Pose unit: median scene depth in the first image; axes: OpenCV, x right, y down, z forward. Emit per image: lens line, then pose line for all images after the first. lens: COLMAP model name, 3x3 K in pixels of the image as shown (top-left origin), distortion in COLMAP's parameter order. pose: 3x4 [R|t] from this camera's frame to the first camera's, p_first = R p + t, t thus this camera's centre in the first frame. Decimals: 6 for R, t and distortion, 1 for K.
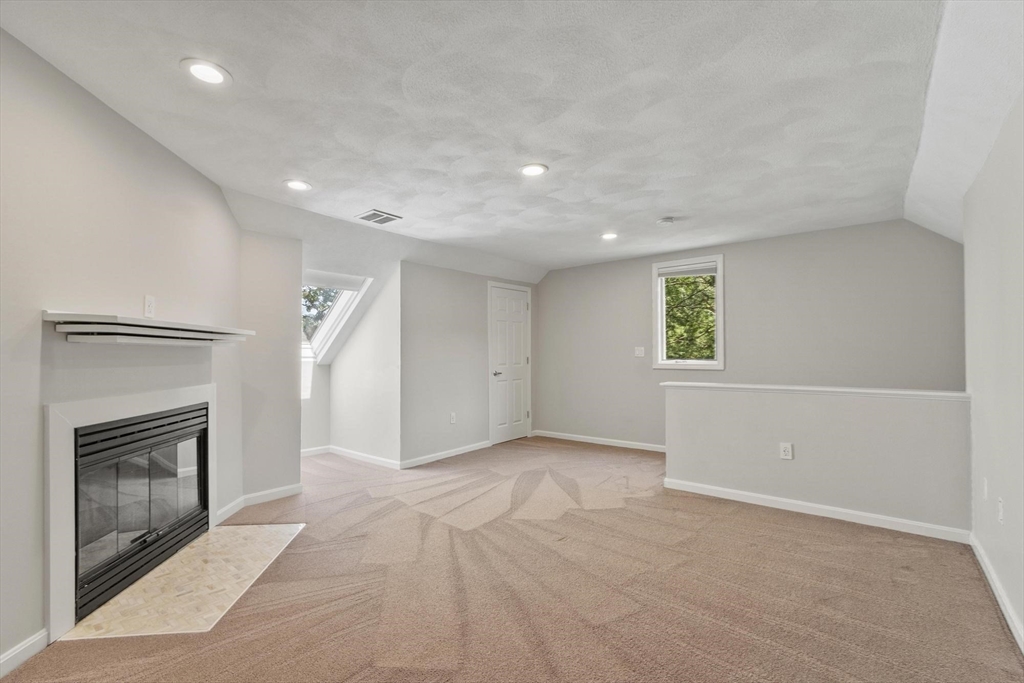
lens RADIAL K [[450.6, 0, 511.2], [0, 450.6, 347.6], [0, 0, 1]] dist [0.000553, -0.000485]
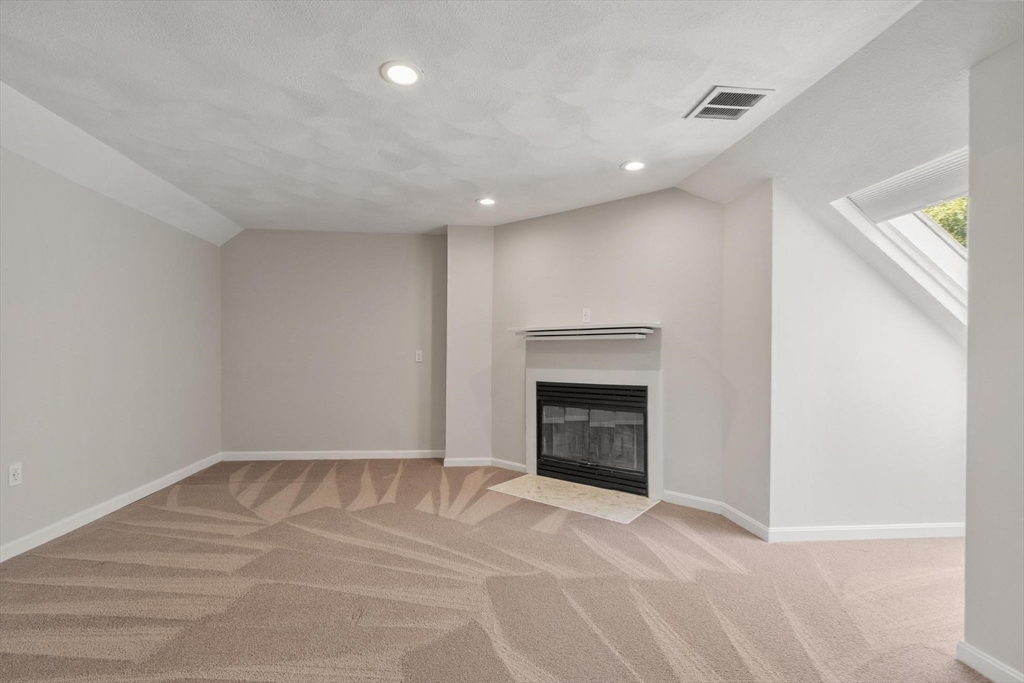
lens RADIAL K [[450.6, 0, 509.2], [0, 450.6, 349.1], [0, 0, 1]] dist [0.000553, -0.000485]
pose [[-0.707337, -0.009792, -0.706809, 0.540376], [0.008705, 0.999708, -0.022561, 0.064187], [0.706823, -0.022111, -0.707045, 2.093559]]
